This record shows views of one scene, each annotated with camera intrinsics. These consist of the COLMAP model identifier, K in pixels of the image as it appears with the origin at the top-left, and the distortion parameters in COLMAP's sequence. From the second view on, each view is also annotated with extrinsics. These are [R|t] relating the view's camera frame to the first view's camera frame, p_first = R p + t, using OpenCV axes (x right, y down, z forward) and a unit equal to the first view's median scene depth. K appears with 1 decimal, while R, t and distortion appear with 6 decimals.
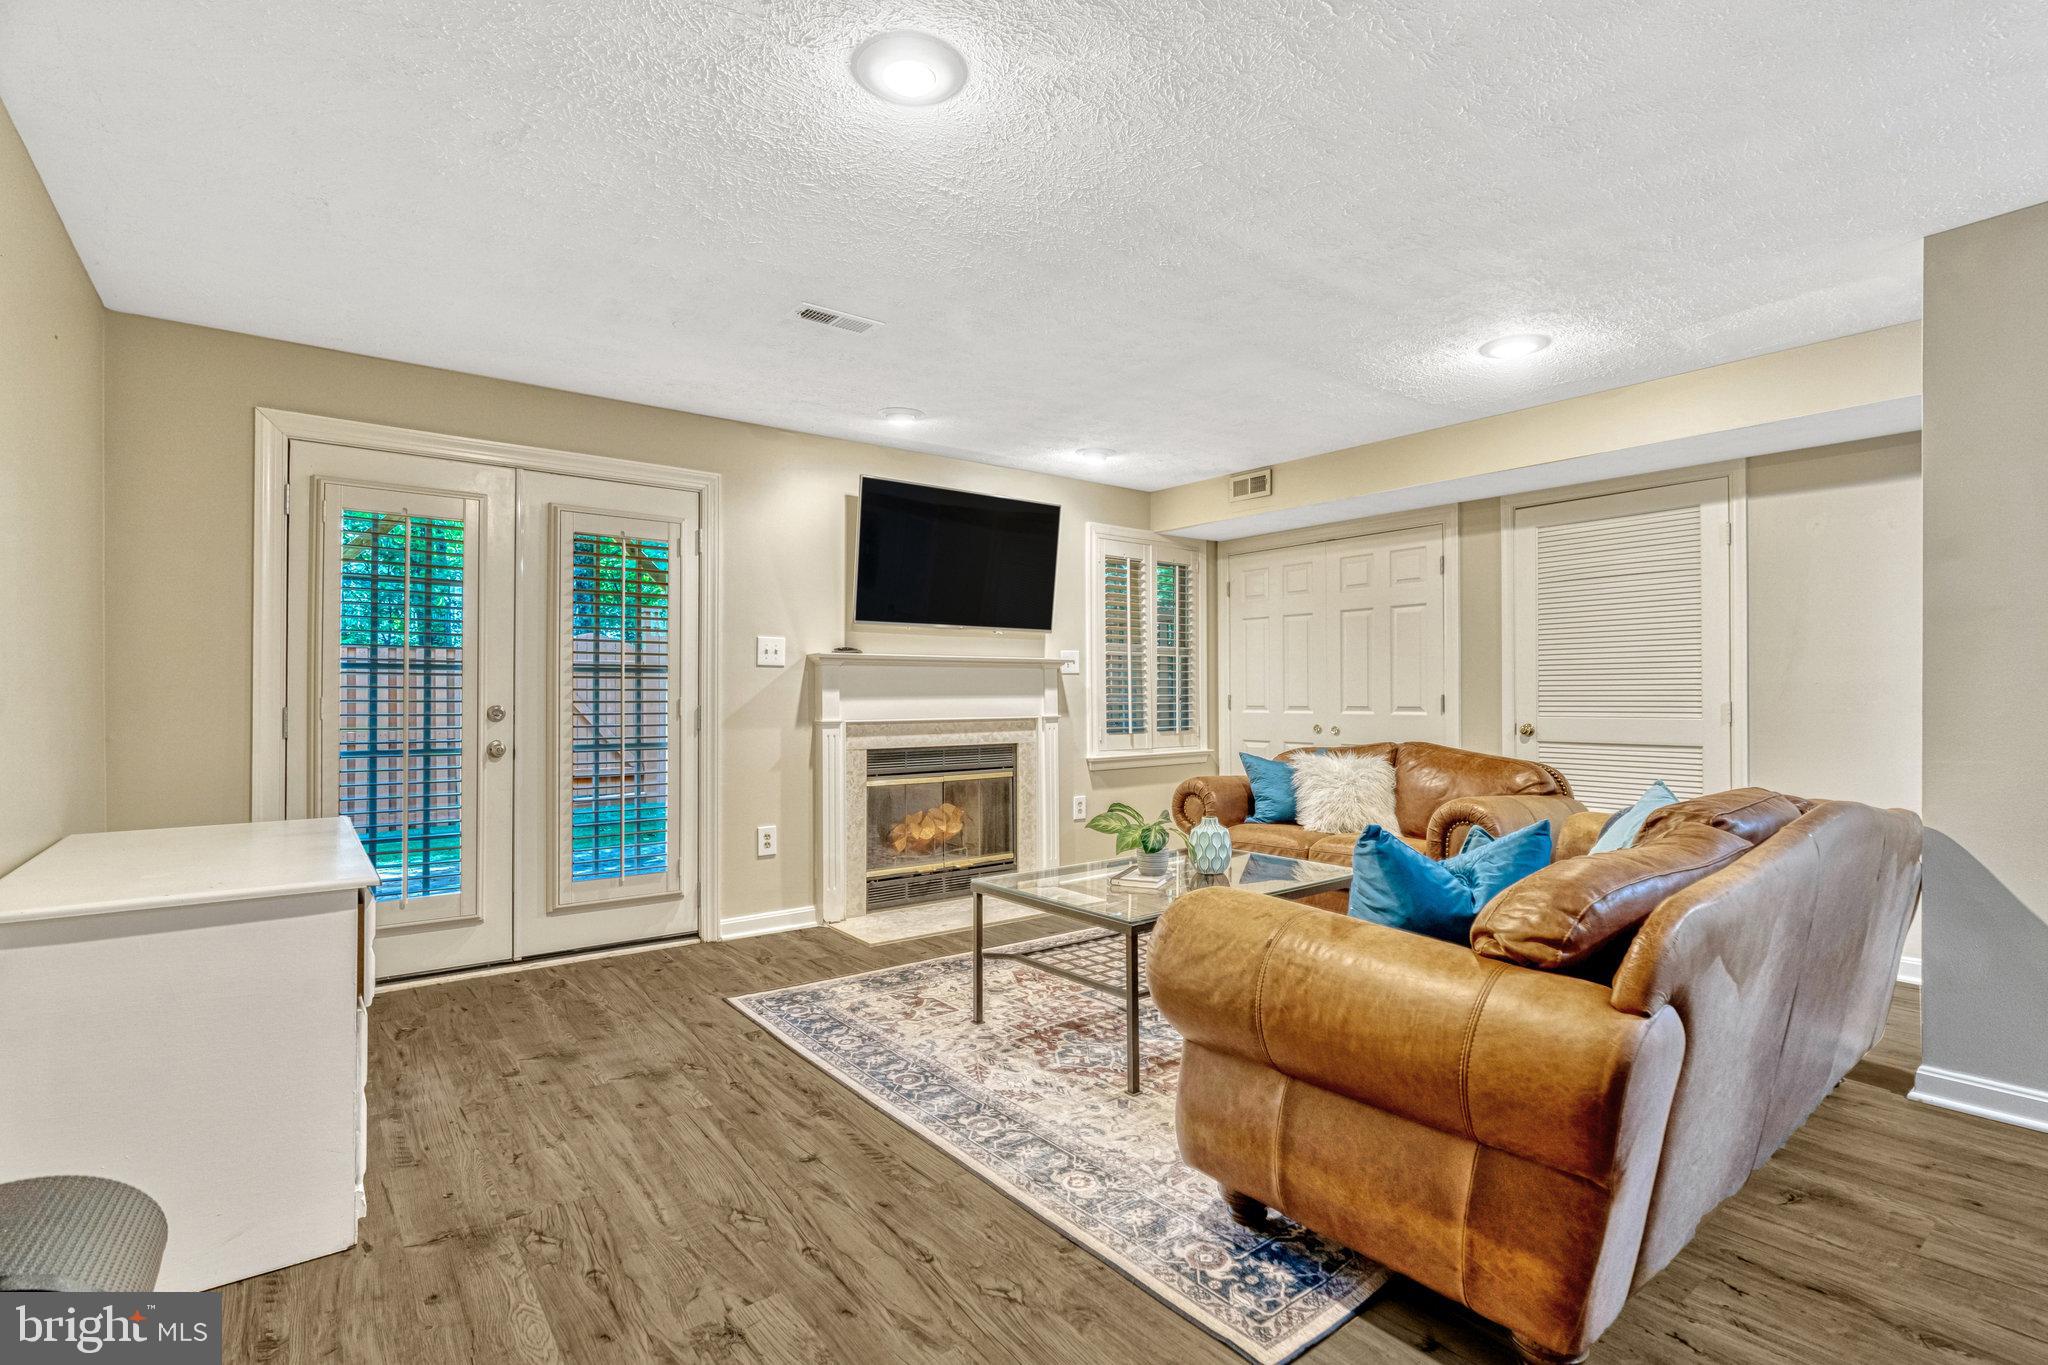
lens RADIAL K [[935.2, 0, 1032.6], [0, 935.2, 694.0], [0, 0, 1]] dist [-0.013017, 0.002611]
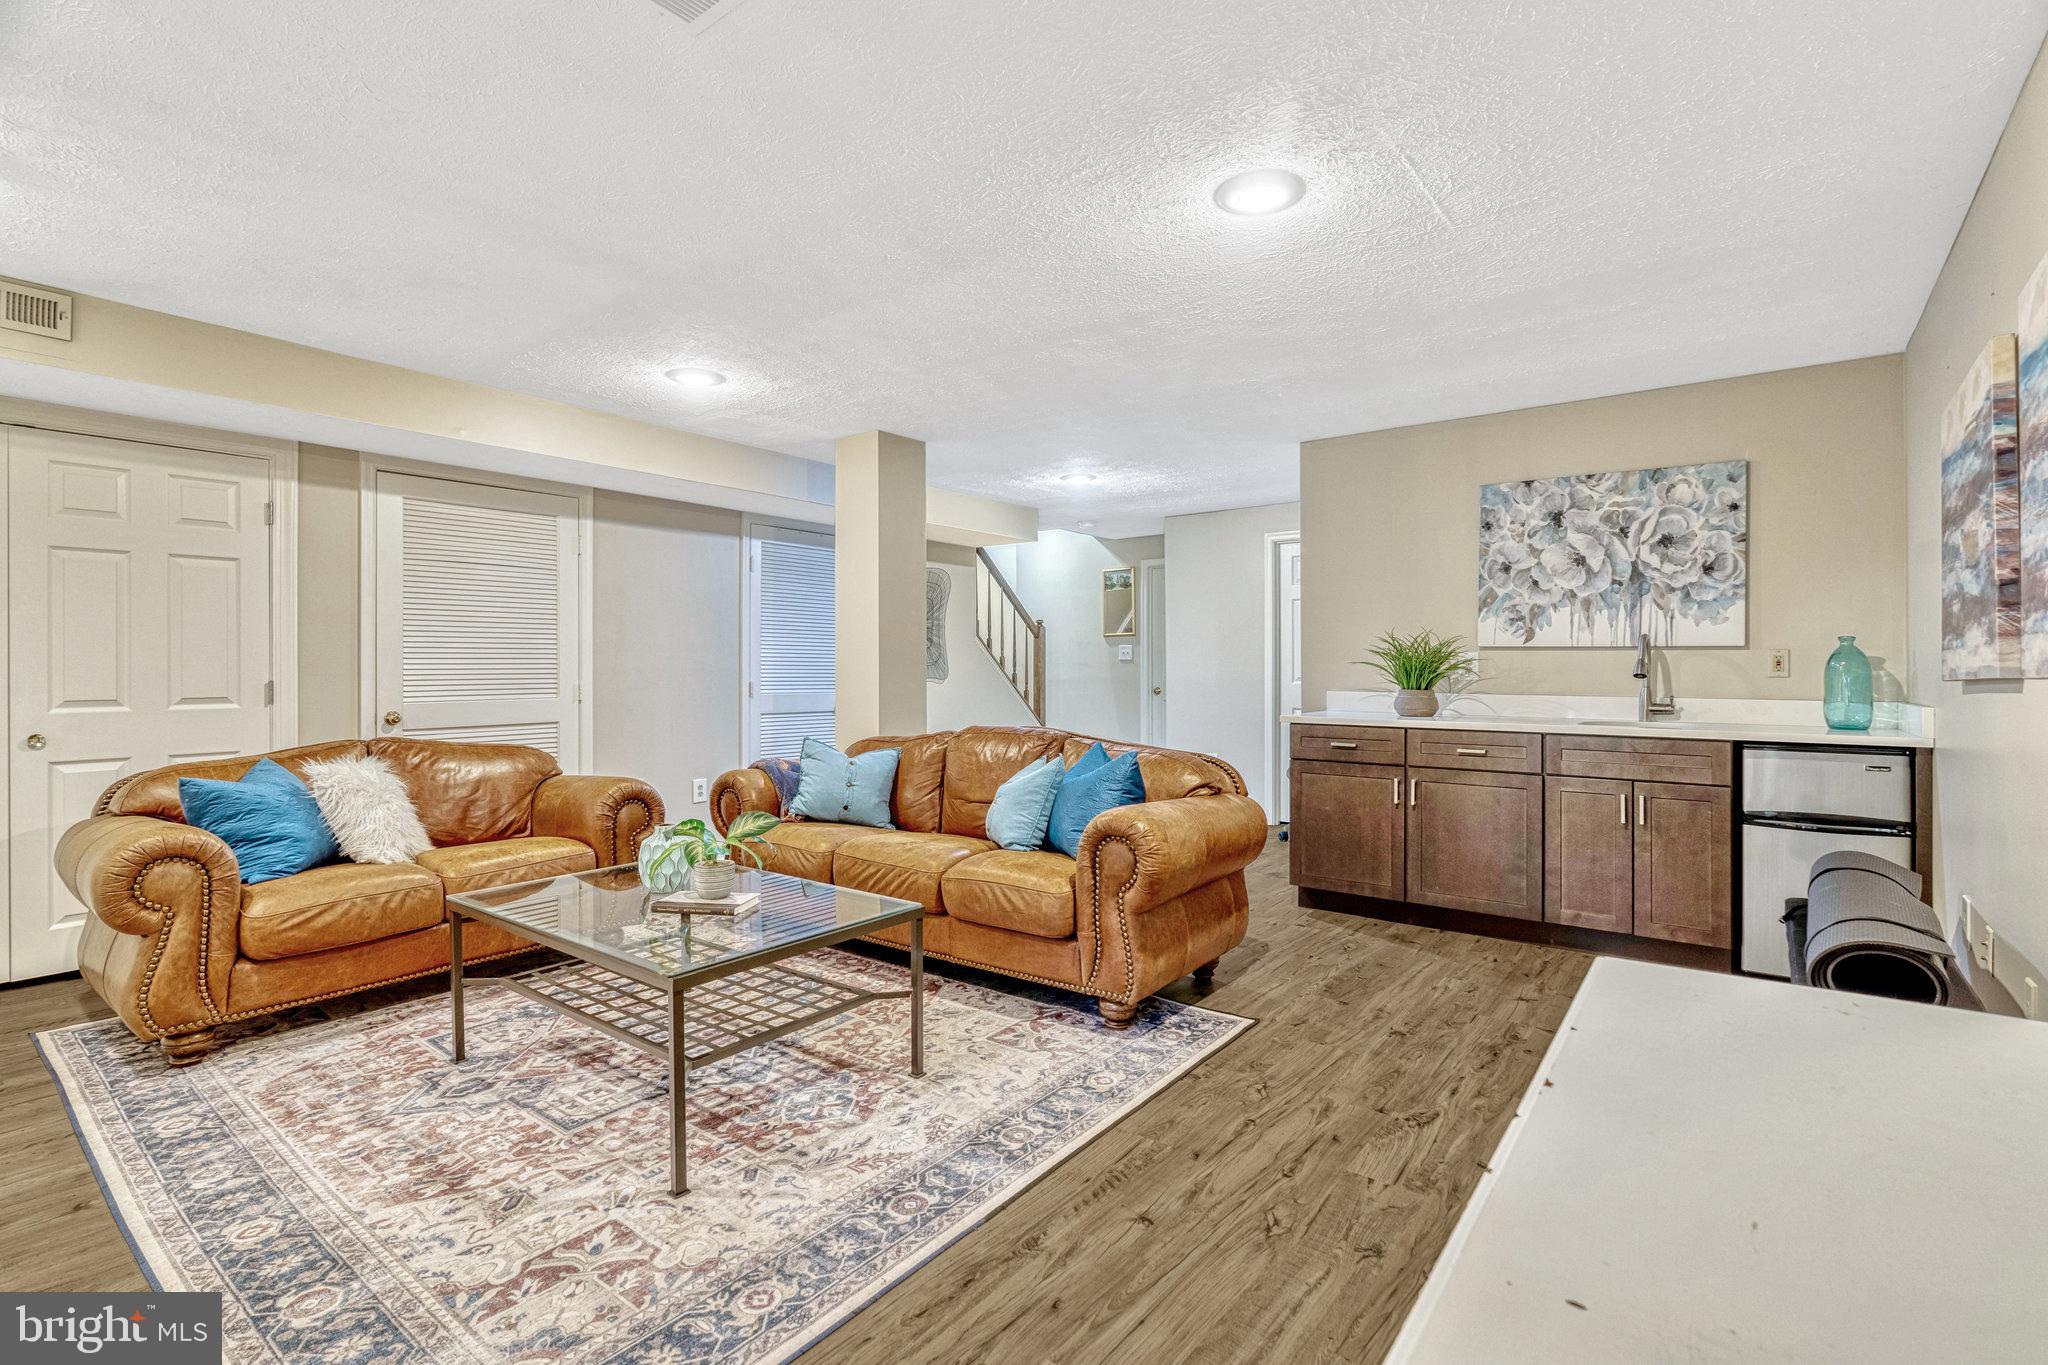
lens RADIAL K [[935.2, 0, 1032.6], [0, 935.2, 668.1], [0, 0, 1]] dist [-0.013017, 0.002611]
pose [[-0.234018, 0.005518, 0.972217, -0.822284], [0.004895, 0.999978, -0.004497, -0.005722], [-0.972220, 0.003707, -0.234040, 1.015008]]
